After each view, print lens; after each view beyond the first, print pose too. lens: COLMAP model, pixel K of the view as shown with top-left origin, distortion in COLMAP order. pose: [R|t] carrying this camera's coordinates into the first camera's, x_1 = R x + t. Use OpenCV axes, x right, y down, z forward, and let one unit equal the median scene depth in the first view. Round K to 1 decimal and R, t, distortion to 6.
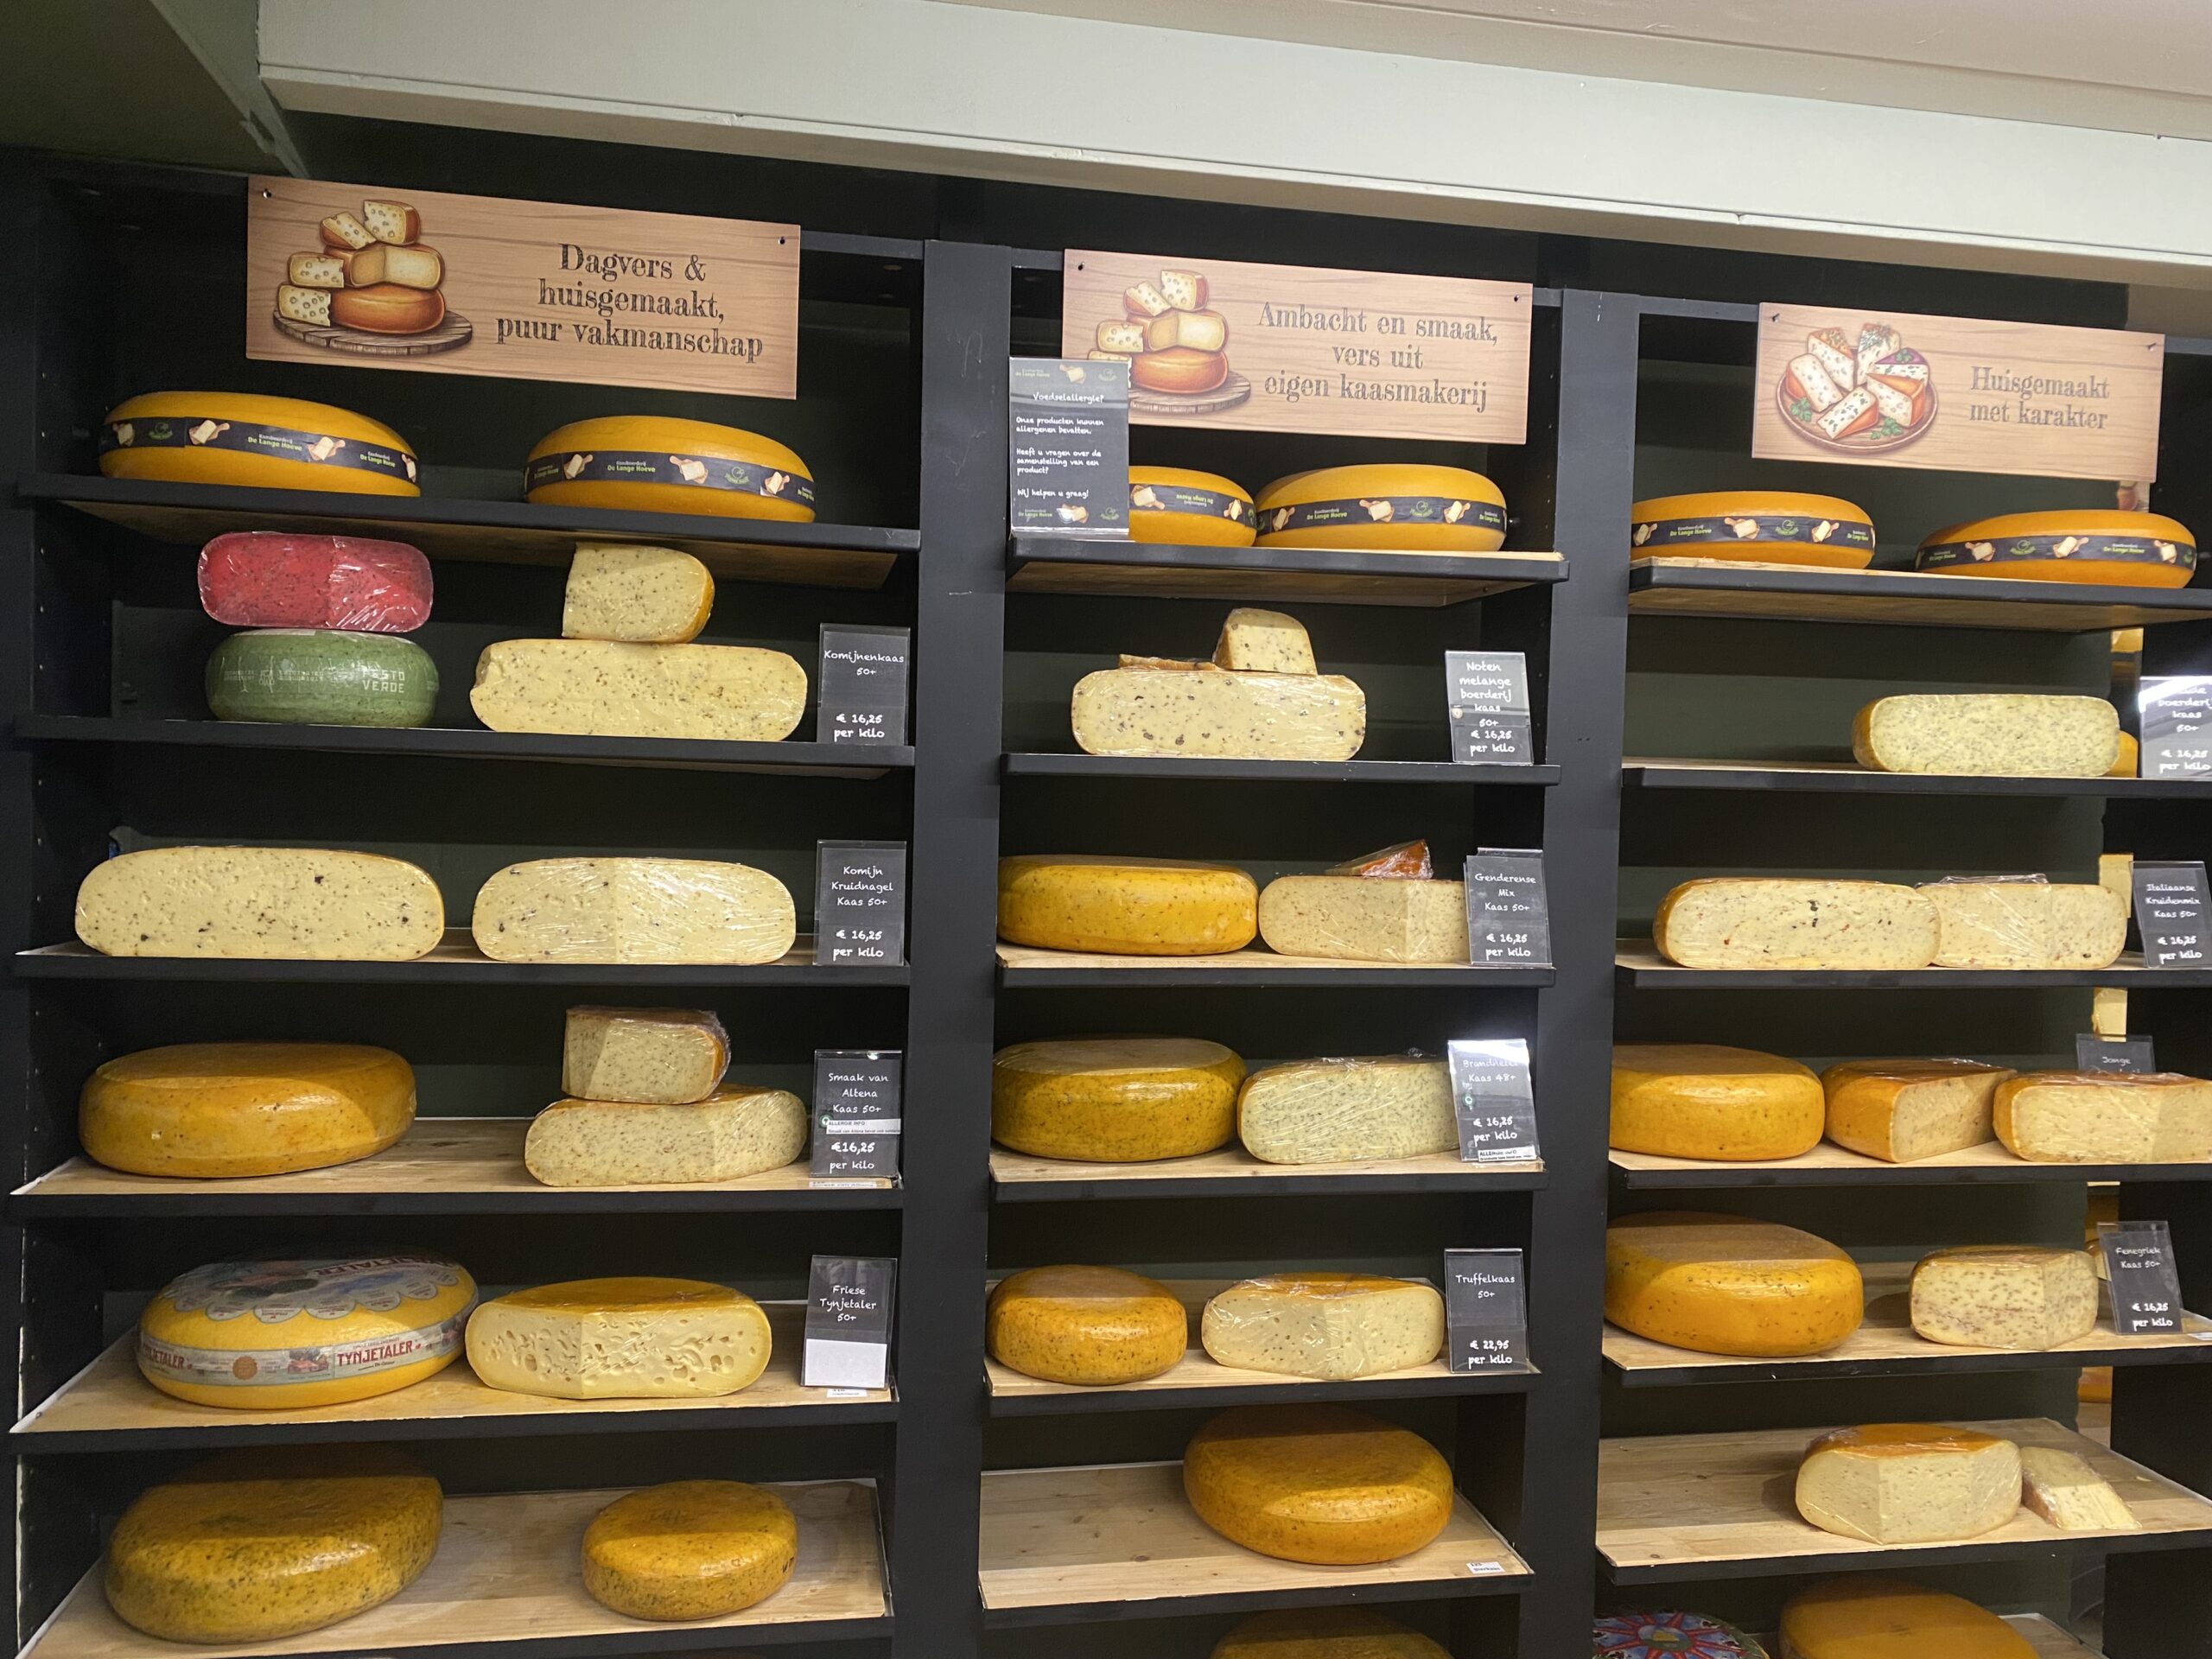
lens RADIAL K [[1645.7, 0, 1090.7], [0, 1645.7, 821.0], [0, 0, 1]] dist [0.023488, -0.016439]
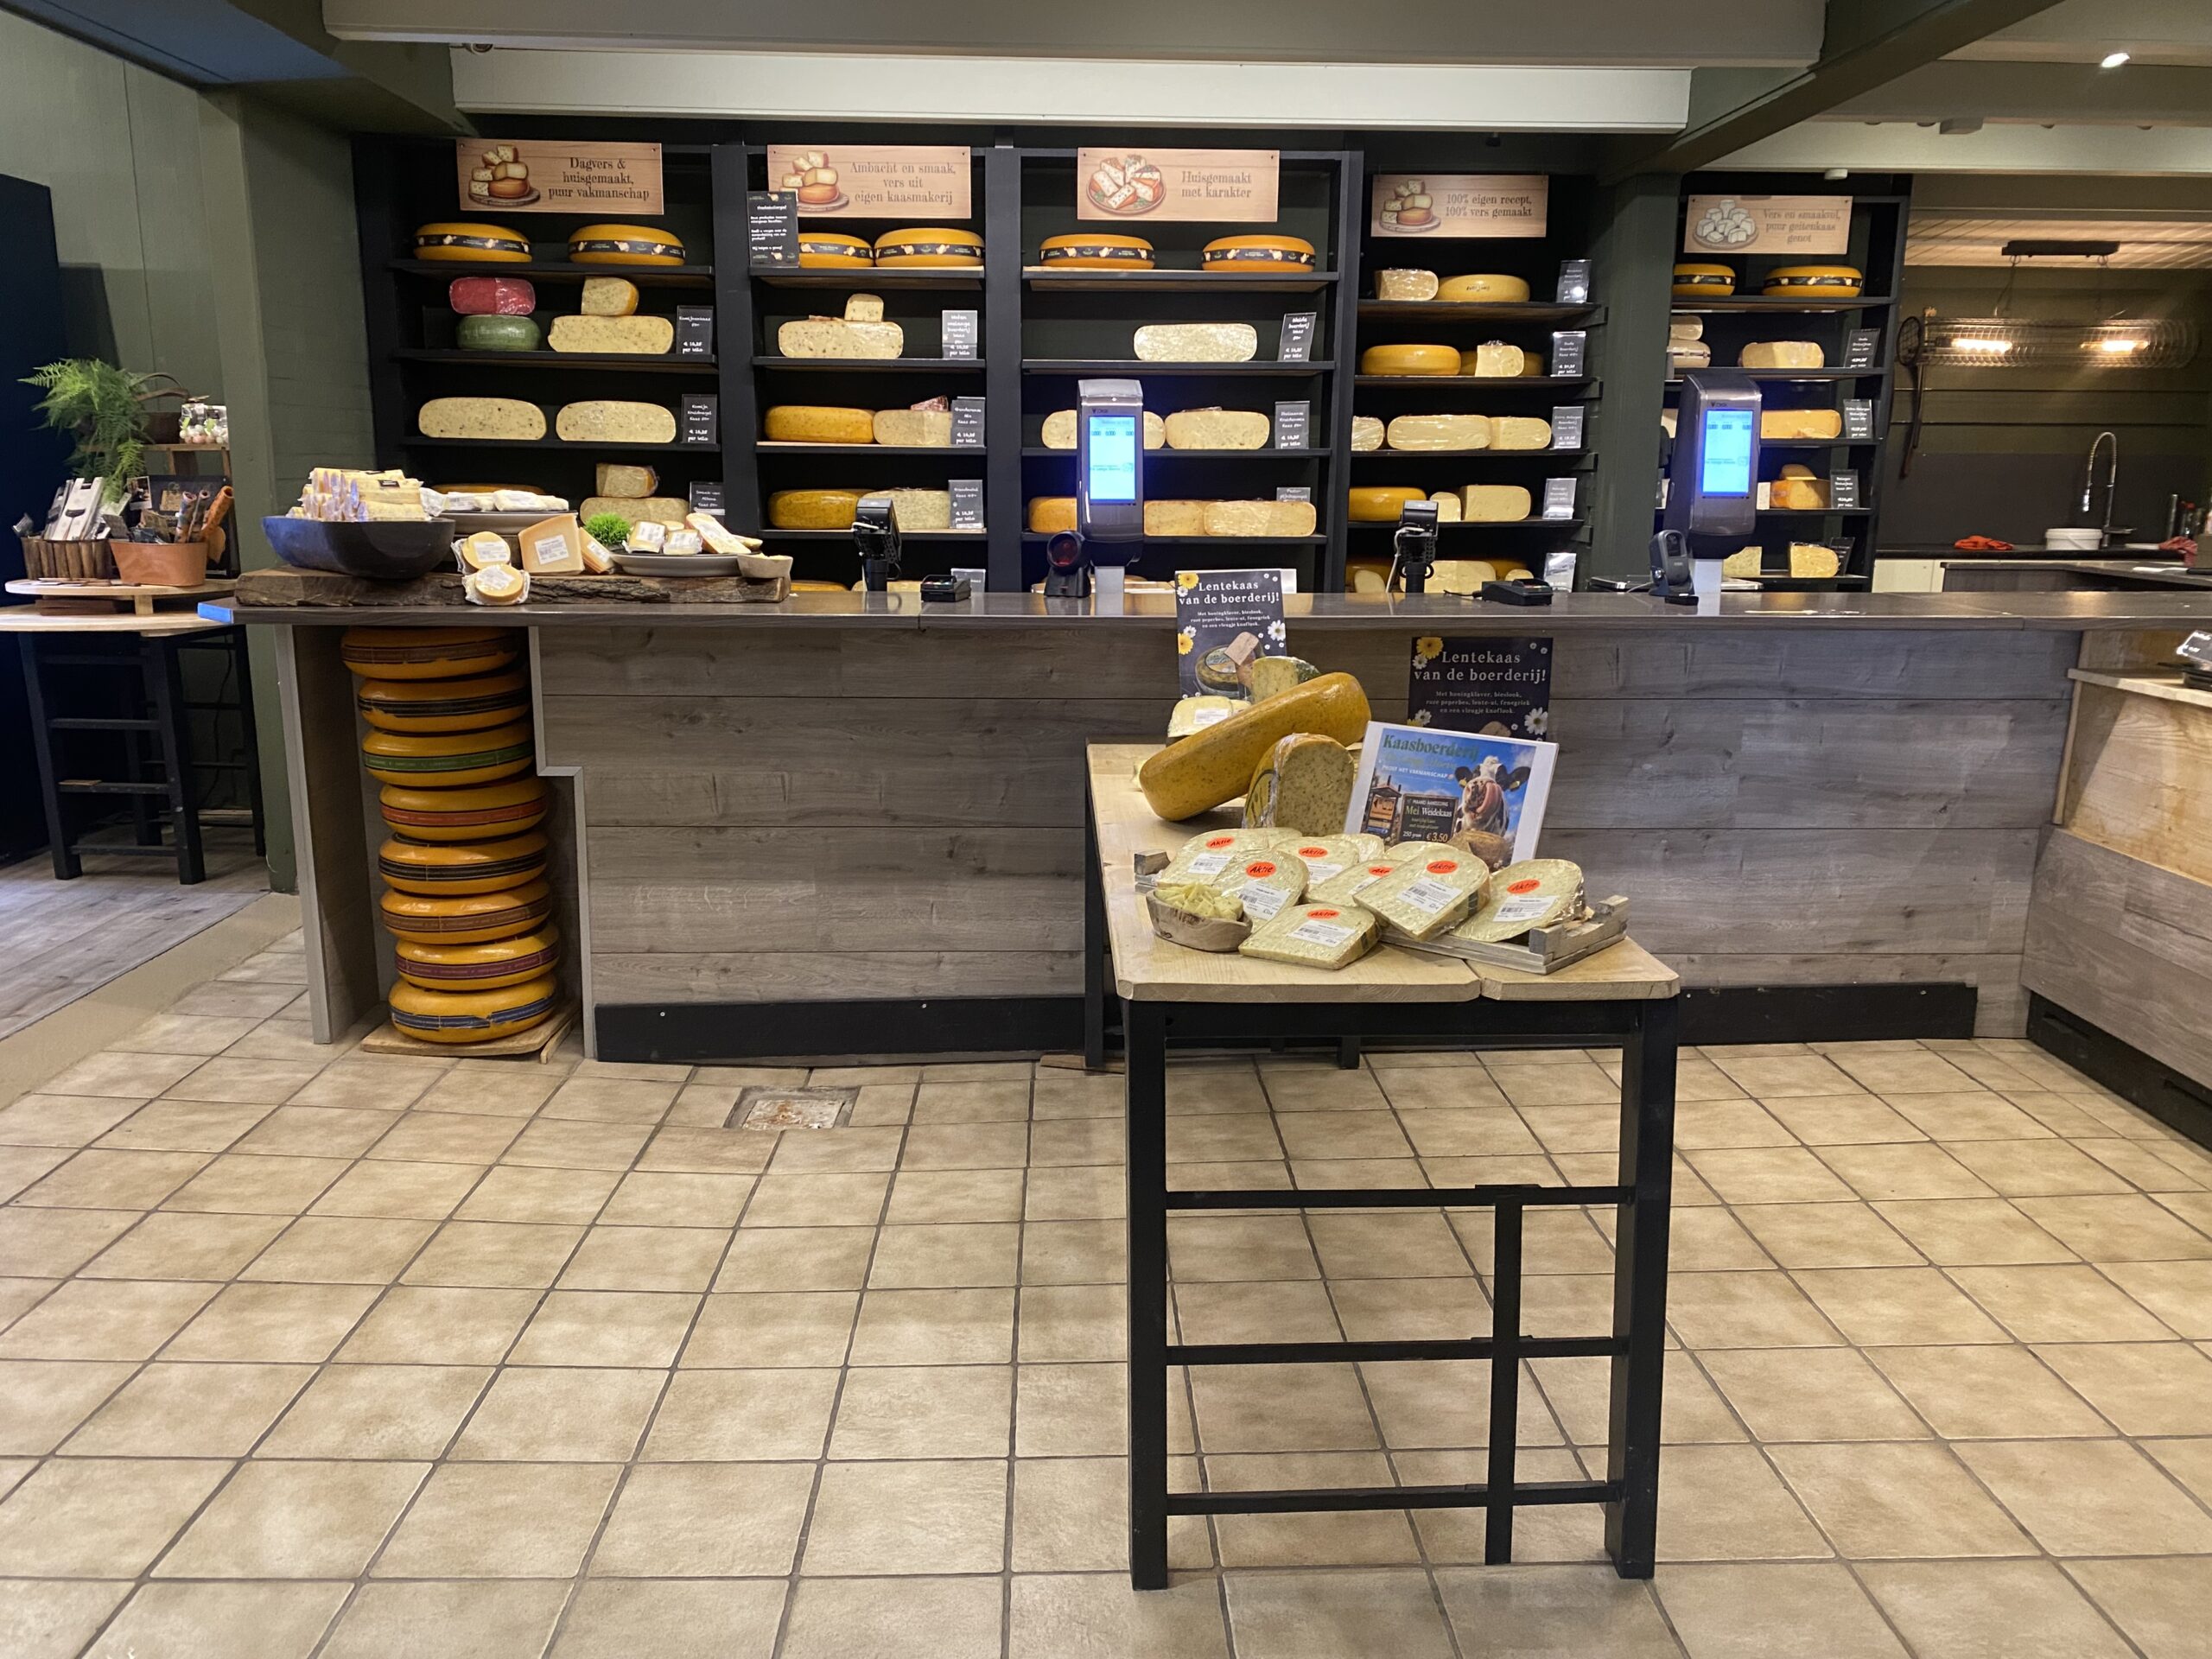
lens RADIAL K [[1645.7, 0, 1104.4], [0, 1645.7, 796.3], [0, 0, 1]] dist [0.023488, -0.016439]
pose [[0.985959, 0.016686, -0.166151, 0.883048], [0.010891, 0.986451, 0.163692, 0.207096], [0.166631, -0.163203, 0.972419, -1.431164]]
